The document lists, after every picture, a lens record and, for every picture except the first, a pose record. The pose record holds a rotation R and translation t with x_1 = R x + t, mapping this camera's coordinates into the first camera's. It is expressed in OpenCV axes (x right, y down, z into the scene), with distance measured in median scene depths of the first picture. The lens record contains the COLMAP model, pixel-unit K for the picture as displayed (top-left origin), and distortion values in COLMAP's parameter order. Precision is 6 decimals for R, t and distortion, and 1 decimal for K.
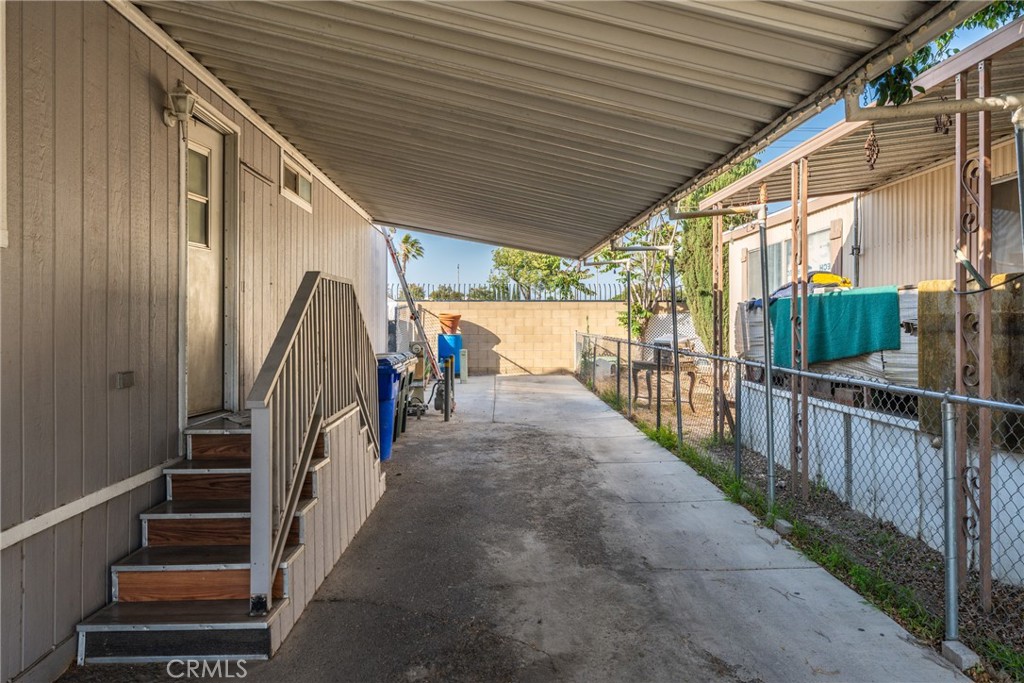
lens RADIAL K [[695.1, 0, 510.4], [0, 695.1, 330.0], [0, 0, 1]] dist [-0.000965, -0.000611]
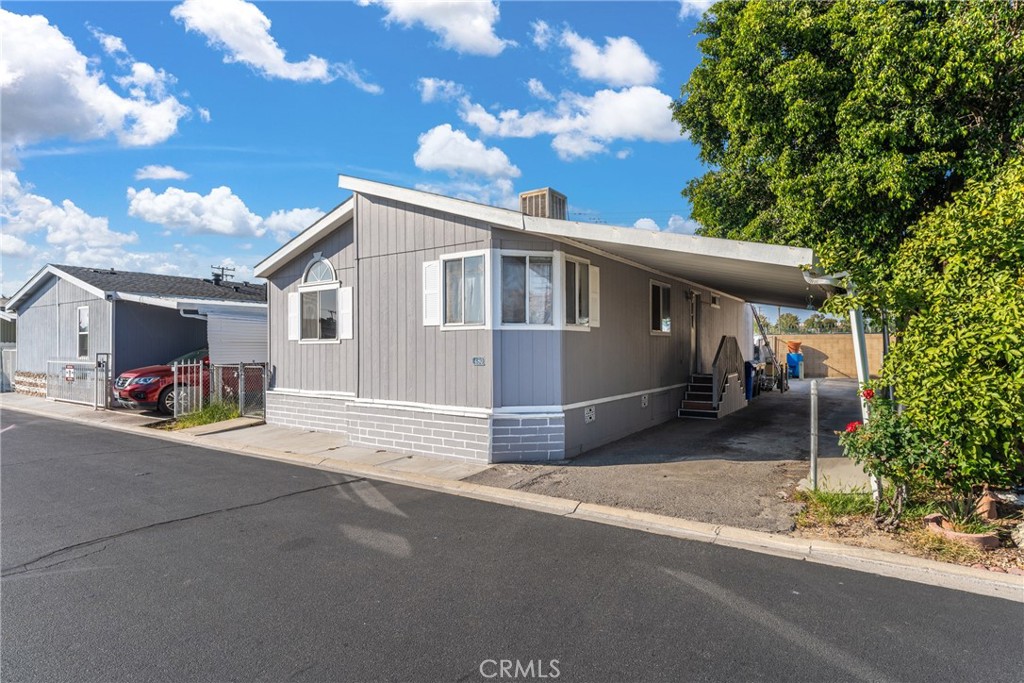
lens RADIAL K [[531.8, 0, 512.0], [0, 531.8, 341.5], [0, 0, 1]] dist [0.001439, 0.000134]
pose [[0.813458, -0.002052, -0.581620, 0.208136], [-0.006721, 0.999894, -0.012927, -0.002835], [0.581585, 0.014425, 0.813358, -0.919783]]
